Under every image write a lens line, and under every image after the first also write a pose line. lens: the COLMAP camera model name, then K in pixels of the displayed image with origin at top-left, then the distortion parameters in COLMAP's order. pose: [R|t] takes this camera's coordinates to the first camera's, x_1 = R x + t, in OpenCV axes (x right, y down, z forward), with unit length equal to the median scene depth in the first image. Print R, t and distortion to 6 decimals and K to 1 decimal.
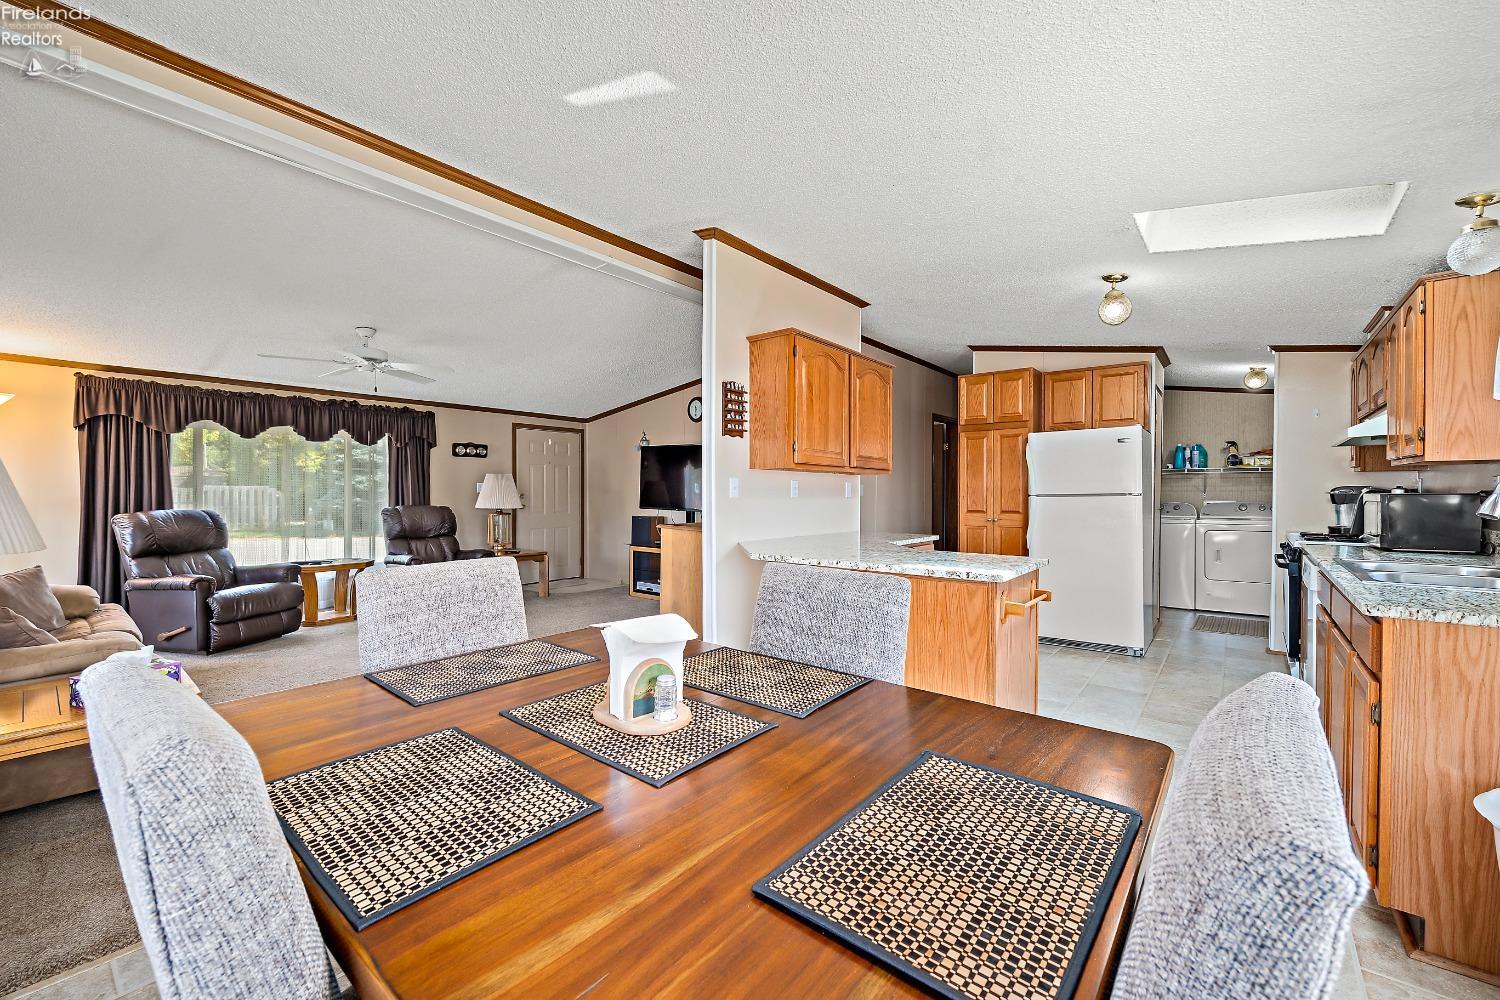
lens RADIAL K [[615.2, 0, 750.0], [0, 615.2, 500.0], [0, 0, 1]] dist [0.000446, -0.000056]
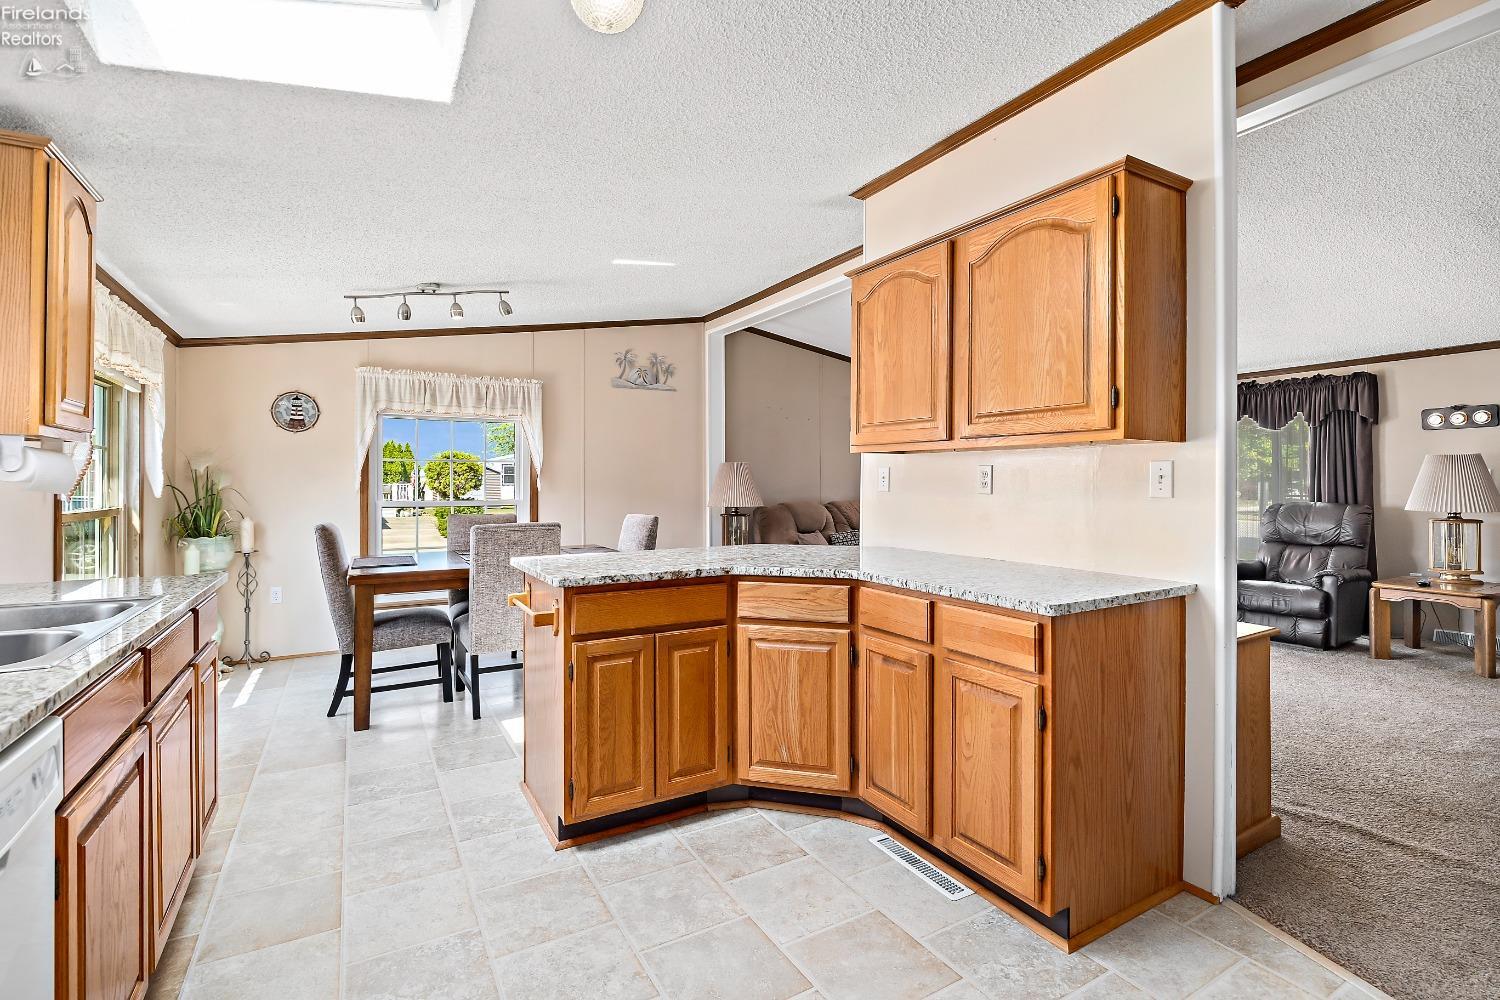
lens RADIAL K [[689.1, 0, 740.9], [0, 689.1, 480.3], [0, 0, 1]] dist [-0.022674, -0.000035]
pose [[-0.373934, -0.007461, -0.927425, 0.582206], [-0.010539, 0.999937, -0.003796, -0.009716], [0.927396, 0.008355, -0.373989, 0.763357]]
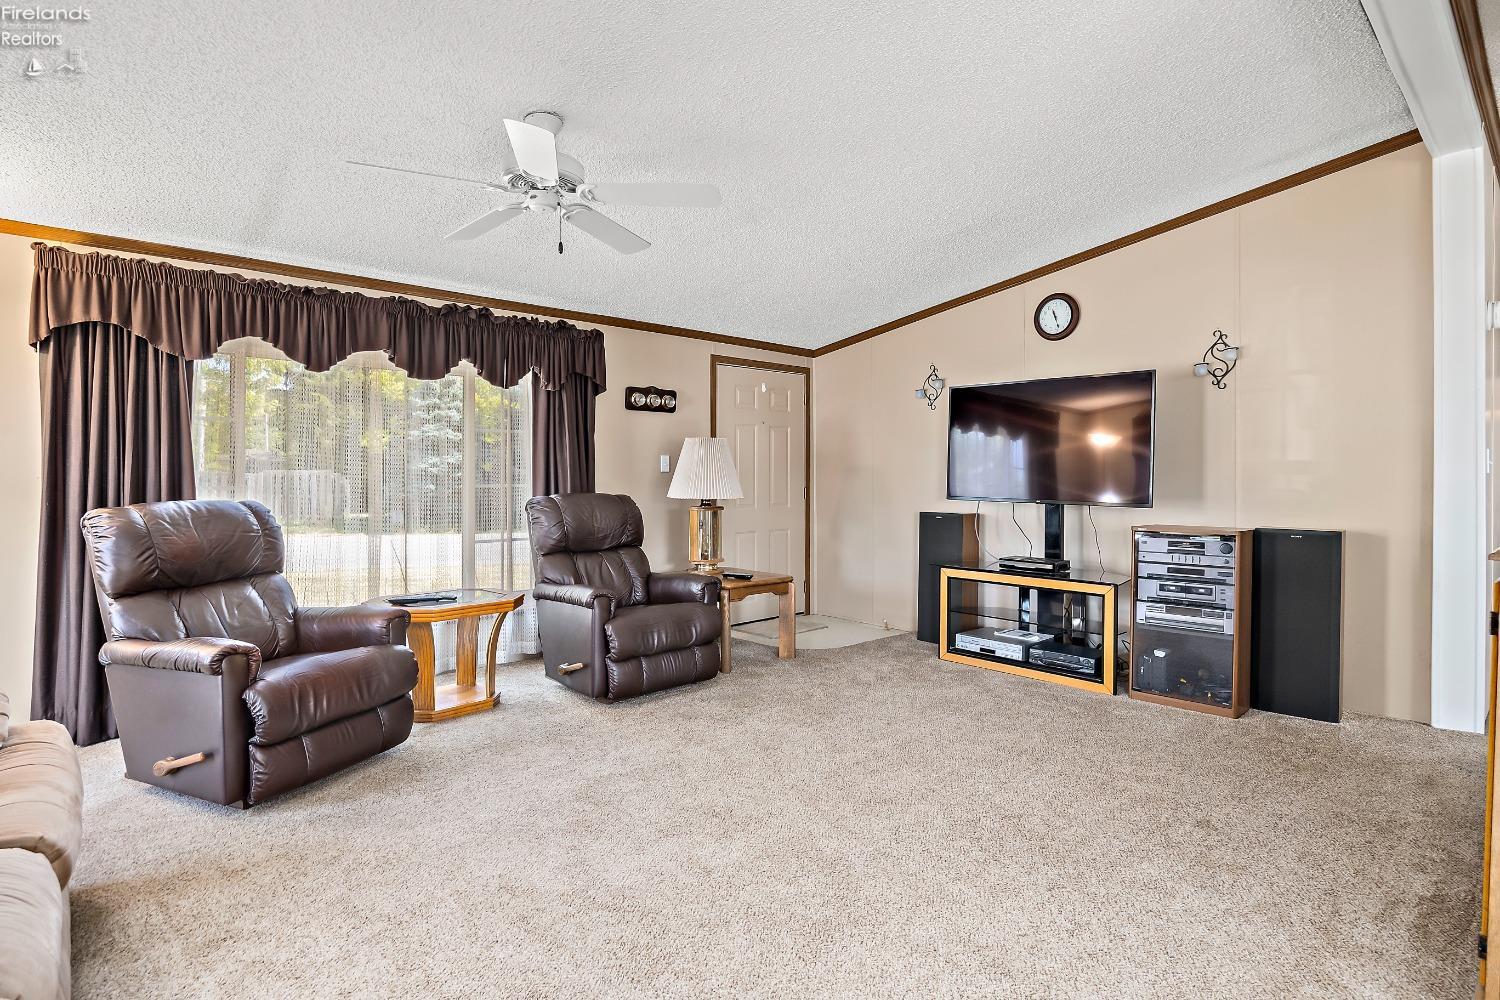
lens RADIAL K [[757.3, 0, 745.3], [0, 757.3, 479.7], [0, 0, 1]] dist [-0.015415, 0.000799]
pose [[0.987504, -0.002005, -0.157583, -0.331712], [0.000387, 0.999947, -0.010296, 0.004237], [0.157595, 0.010107, 0.987452, 0.394956]]
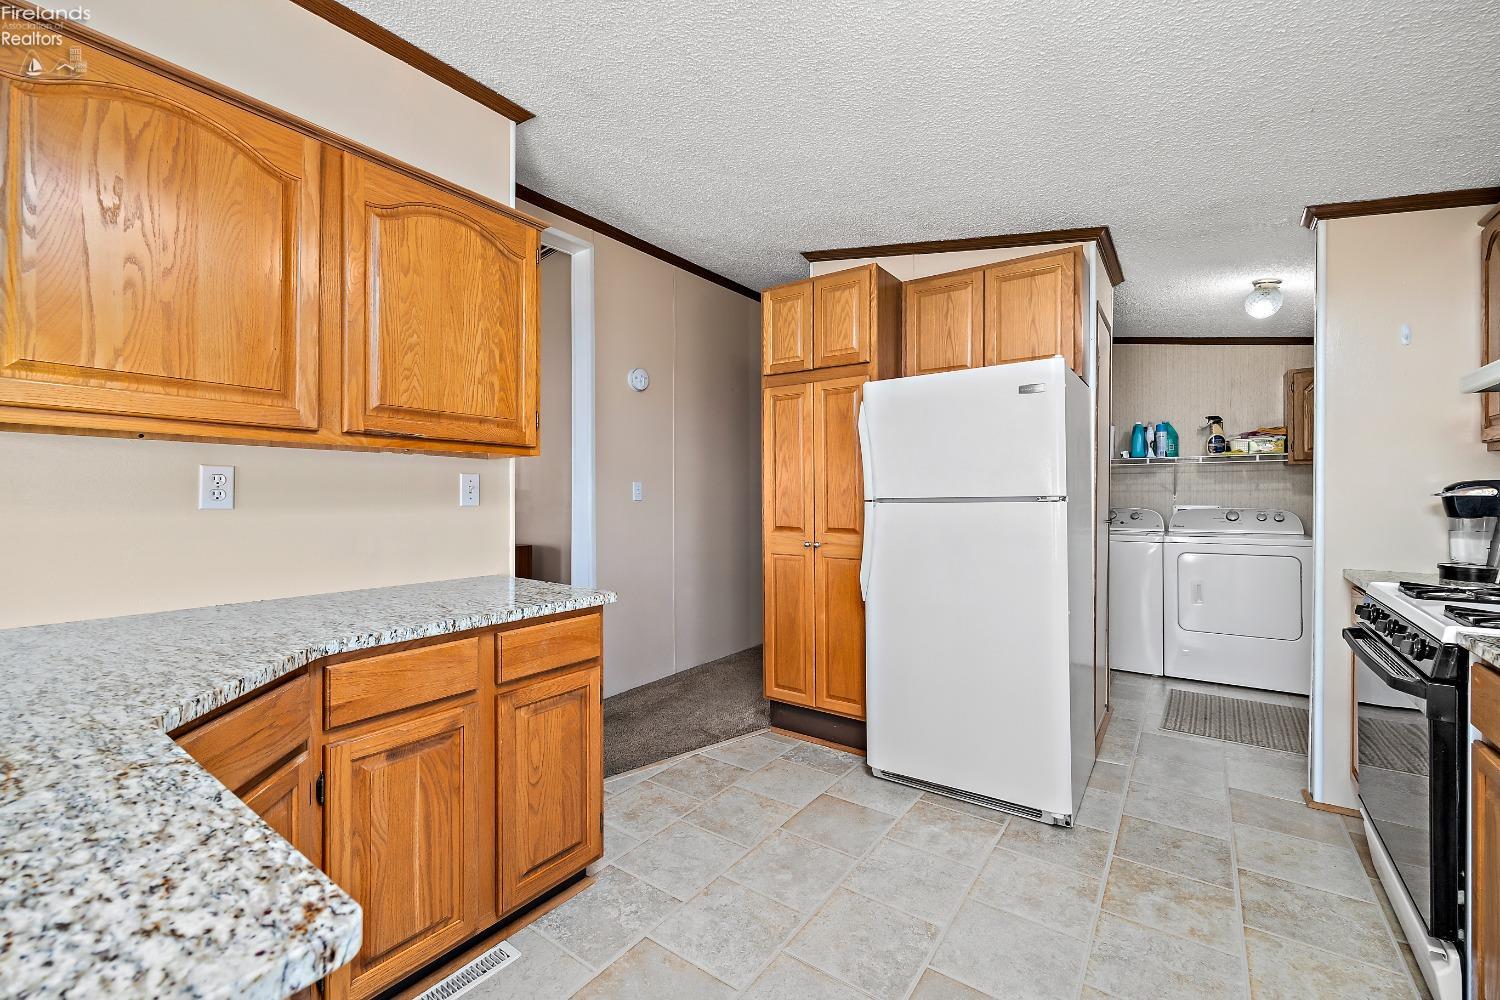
lens RADIAL K [[615.2, 0, 750.0], [0, 615.2, 500.0], [0, 0, 1]] dist [0.000446, -0.000056]
pose [[0.998817, -0.003500, 0.048501, 0.306635], [0.003643, 0.999989, -0.002855, -0.006105], [-0.048490, 0.003028, 0.998819, 0.443648]]
